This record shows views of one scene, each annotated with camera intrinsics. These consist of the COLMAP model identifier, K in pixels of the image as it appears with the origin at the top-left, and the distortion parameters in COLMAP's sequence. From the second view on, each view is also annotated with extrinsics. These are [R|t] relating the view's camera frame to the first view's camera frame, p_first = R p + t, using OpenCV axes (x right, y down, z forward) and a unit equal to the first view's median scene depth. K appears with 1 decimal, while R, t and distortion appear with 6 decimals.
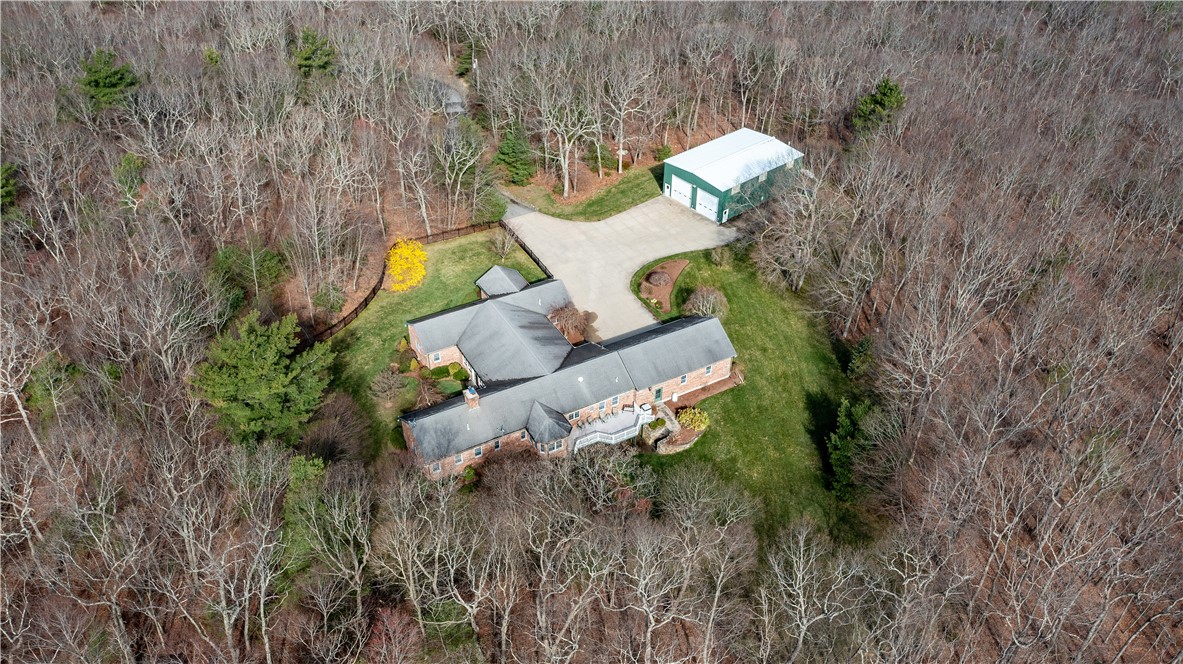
lens RADIAL K [[942.4, 0, 591.5], [0, 942.4, 332.0], [0, 0, 1]] dist [-0.020288, -0.004486]
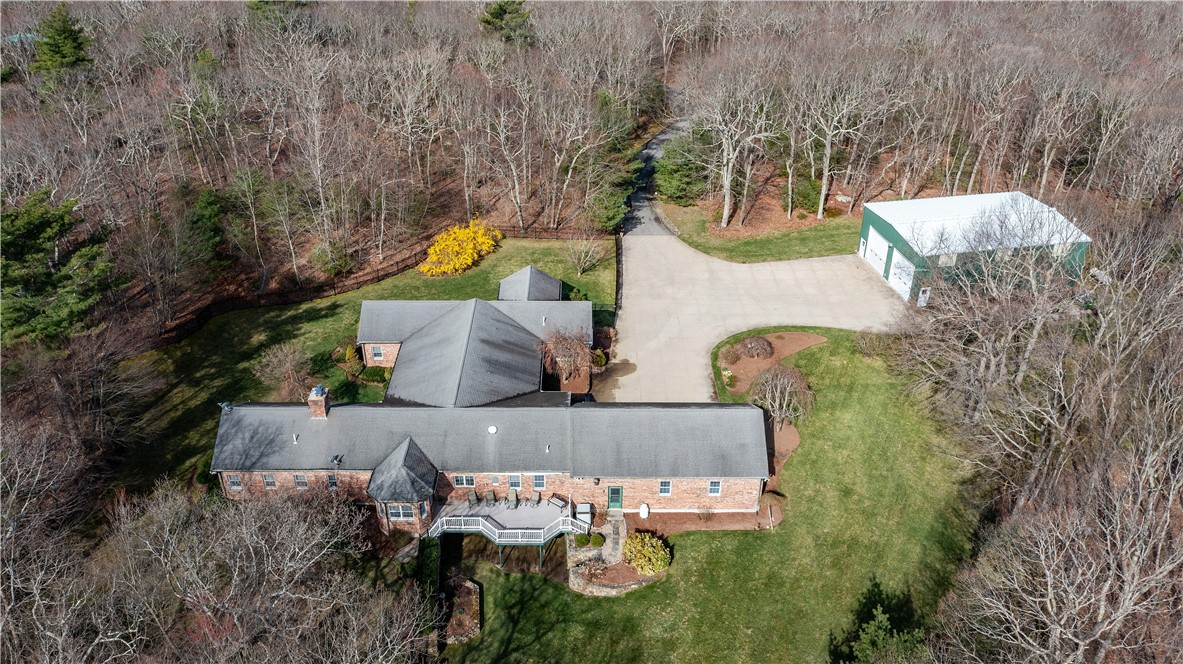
lens RADIAL K [[942.4, 0, 591.5], [0, 942.4, 332.0], [0, 0, 1]] dist [-0.020288, -0.004486]
pose [[0.873245, 0.249674, -0.418457, 0.248321], [-0.294922, 0.954414, -0.045996, -0.002508], [0.387897, 0.163578, 0.907071, 0.366018]]
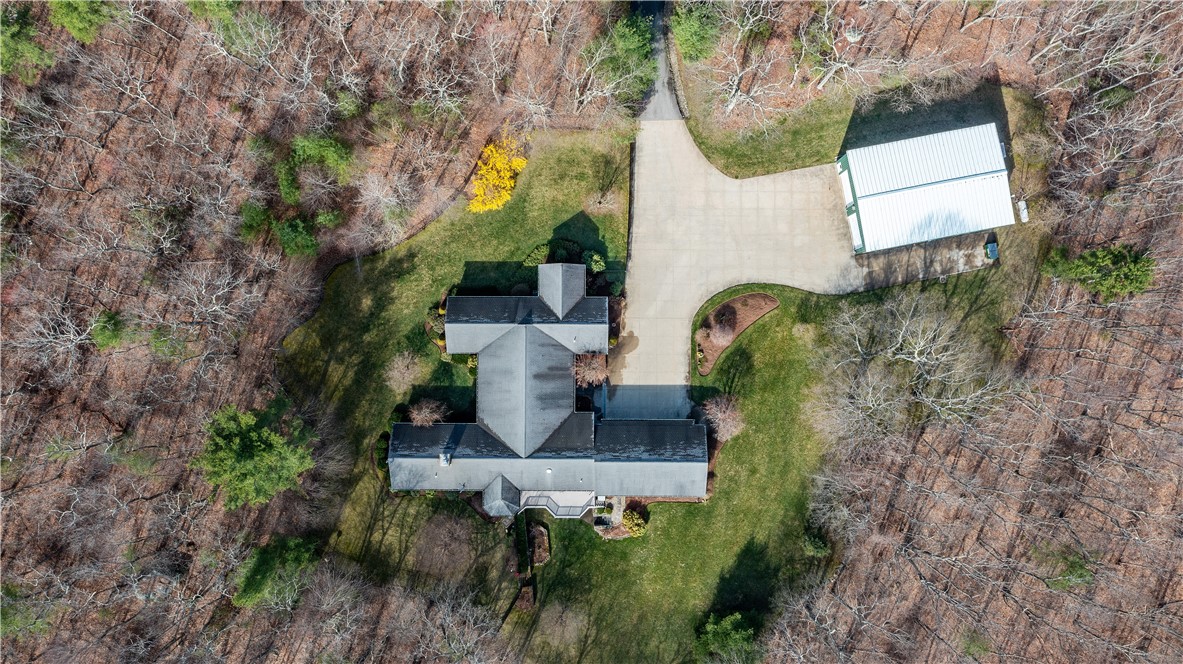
lens RADIAL K [[942.4, 0, 591.5], [0, 942.4, 332.0], [0, 0, 1]] dist [-0.020288, -0.004486]
pose [[0.868660, 0.495000, -0.020130, -0.021513], [-0.294195, 0.548114, 0.782957, -0.758105], [0.398597, -0.674201, 0.621751, 0.375376]]
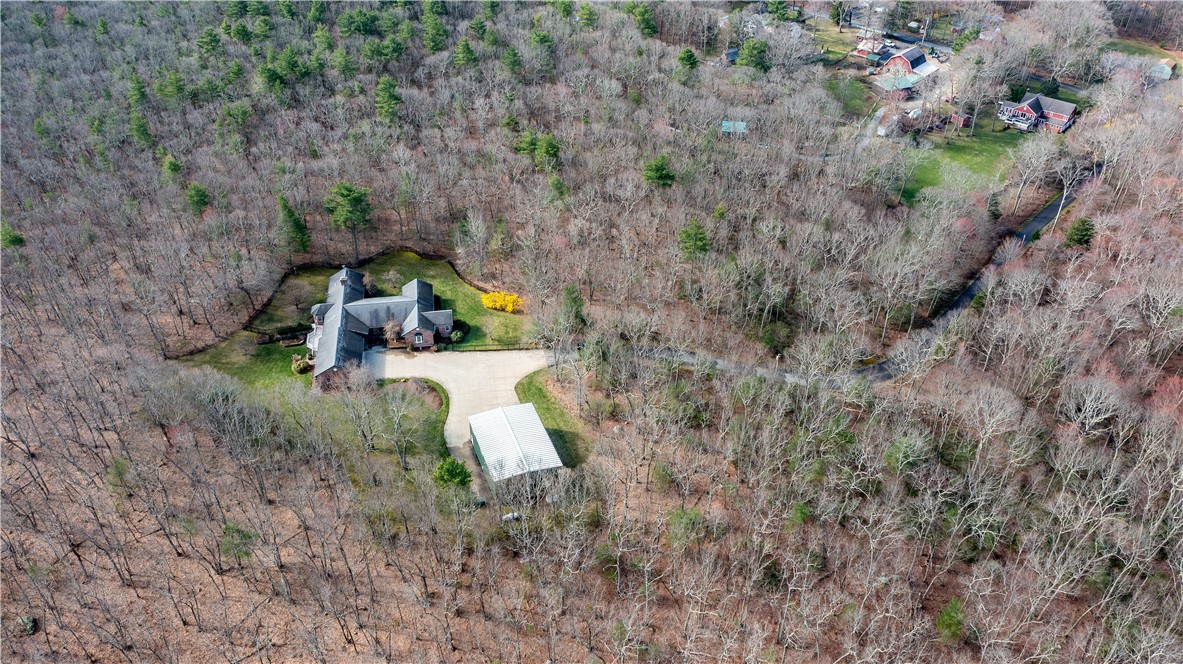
lens RADIAL K [[942.4, 0, 591.5], [0, 942.4, 332.0], [0, 0, 1]] dist [-0.020288, -0.004486]
pose [[-0.339886, 0.575989, -0.743448, 1.121634], [-0.618867, 0.458258, 0.637968, -1.284024], [0.708153, 0.676932, 0.200705, 0.866338]]
